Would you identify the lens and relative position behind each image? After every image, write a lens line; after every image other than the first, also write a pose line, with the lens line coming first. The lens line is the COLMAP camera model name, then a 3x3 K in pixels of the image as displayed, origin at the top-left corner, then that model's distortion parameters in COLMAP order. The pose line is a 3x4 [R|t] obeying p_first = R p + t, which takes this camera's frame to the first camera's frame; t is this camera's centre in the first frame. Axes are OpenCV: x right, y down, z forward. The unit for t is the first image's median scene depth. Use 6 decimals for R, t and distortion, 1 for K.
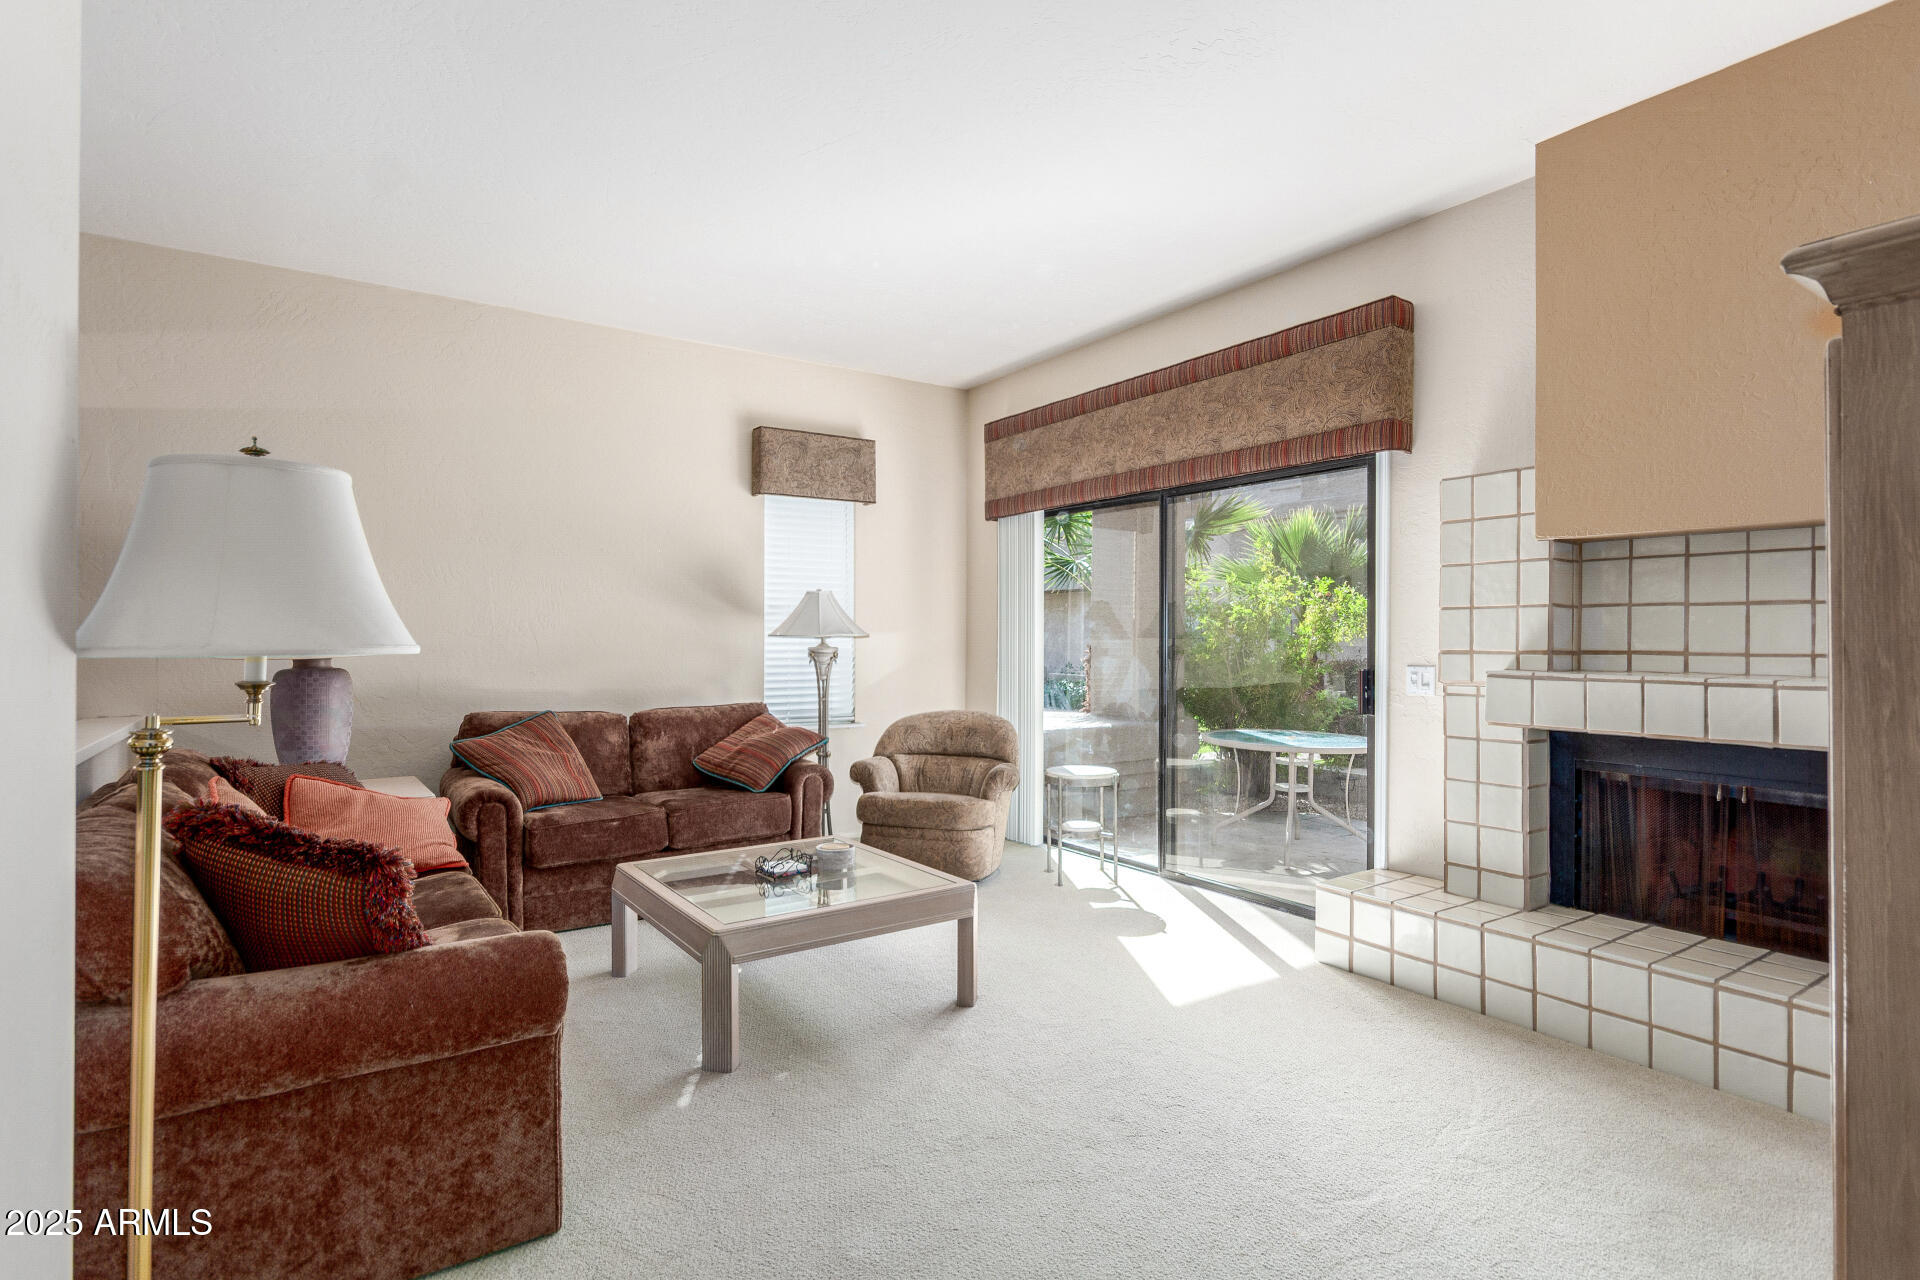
lens RADIAL K [[959.7, 0, 954.1], [0, 959.7, 634.7], [0, 0, 1]] dist [0.003736, 0.000643]
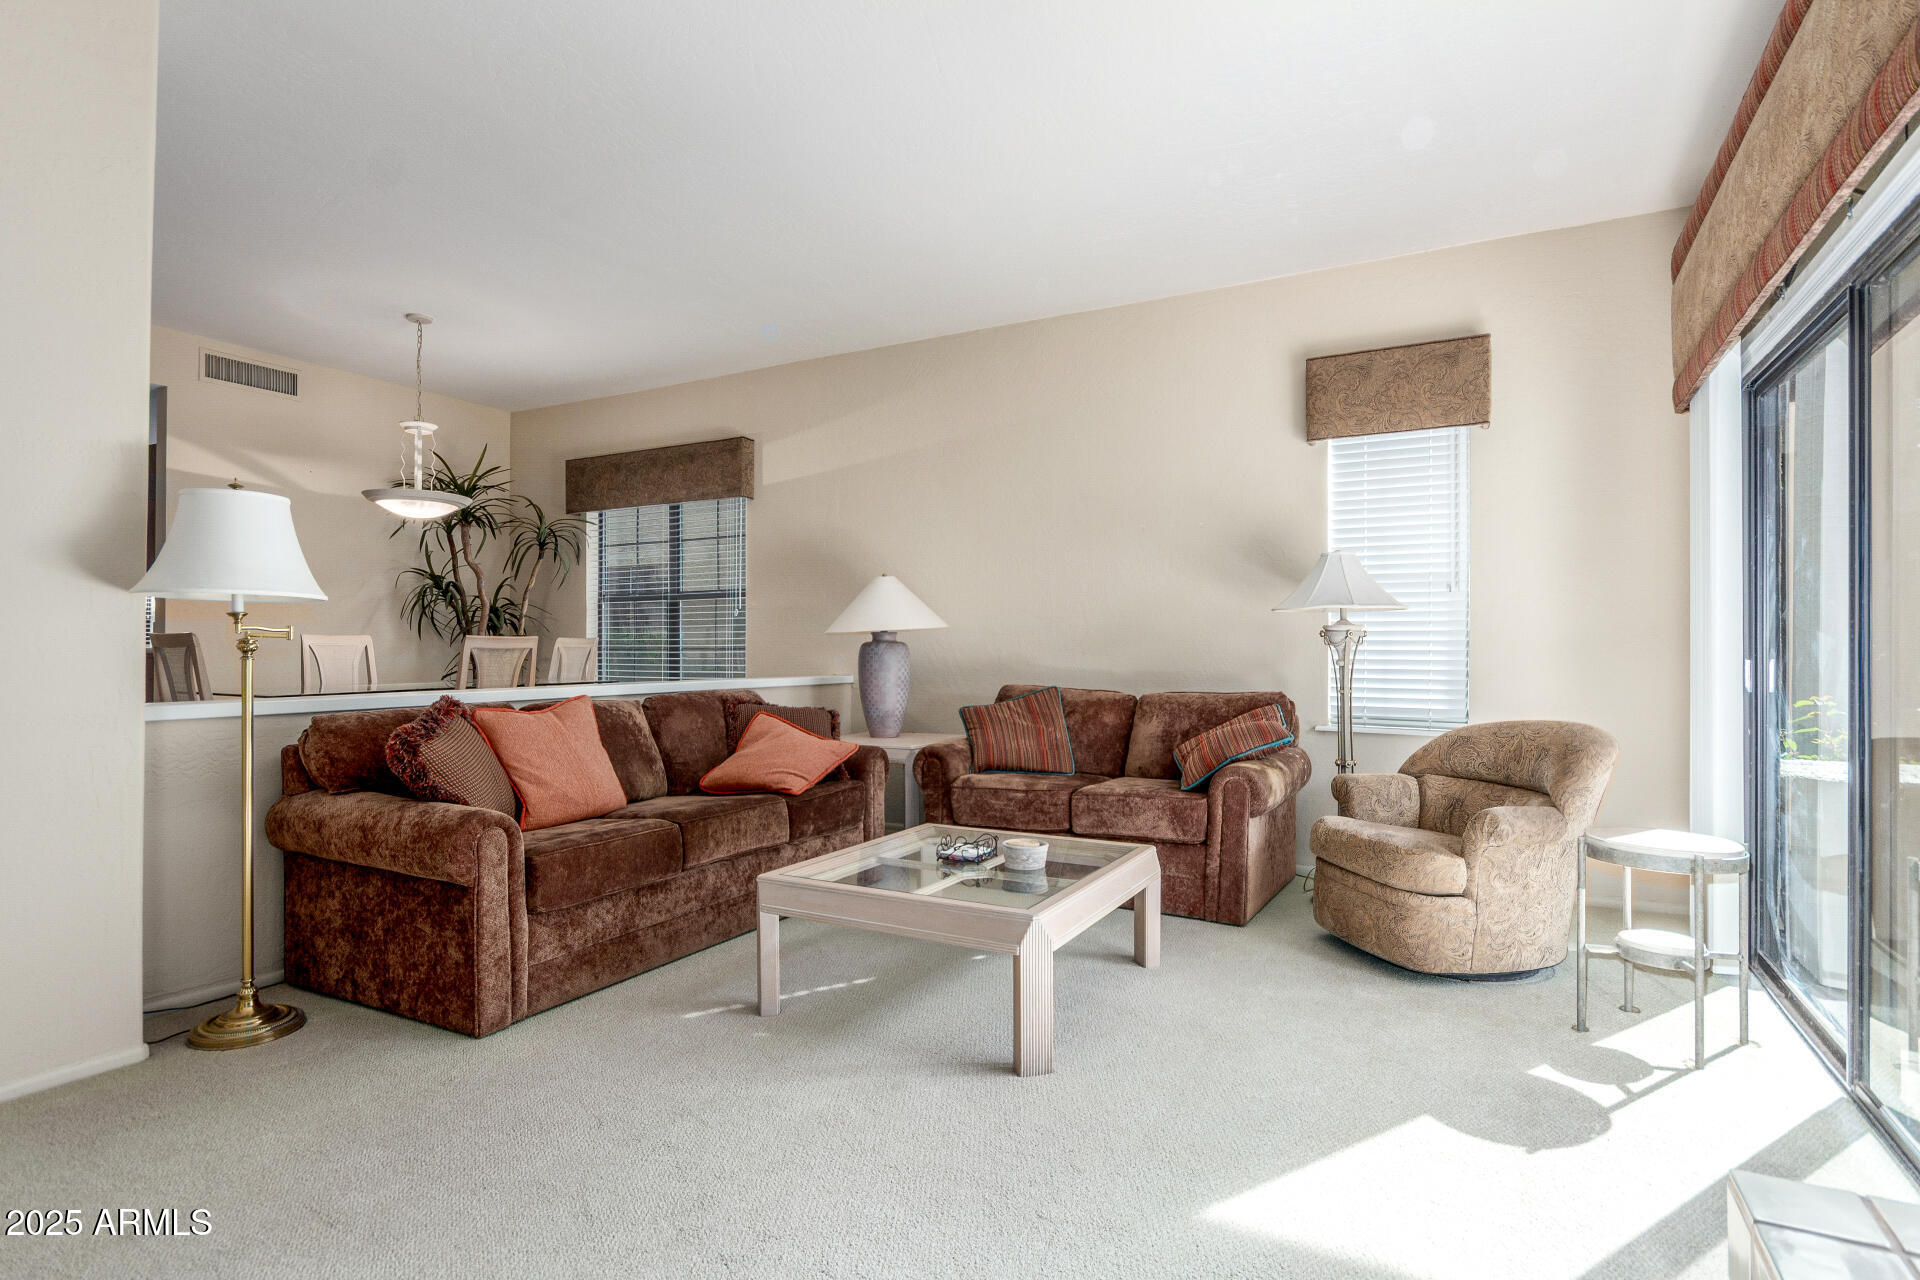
lens RADIAL K [[959.7, 0, 956.3], [0, 959.7, 635.4], [0, 0, 1]] dist [0.003736, 0.000643]
pose [[0.458230, -0.007907, -0.888798, 0.444356], [0.000368, 0.999962, -0.008707, 0.031409], [0.888833, 0.003663, 0.458216, 0.403204]]
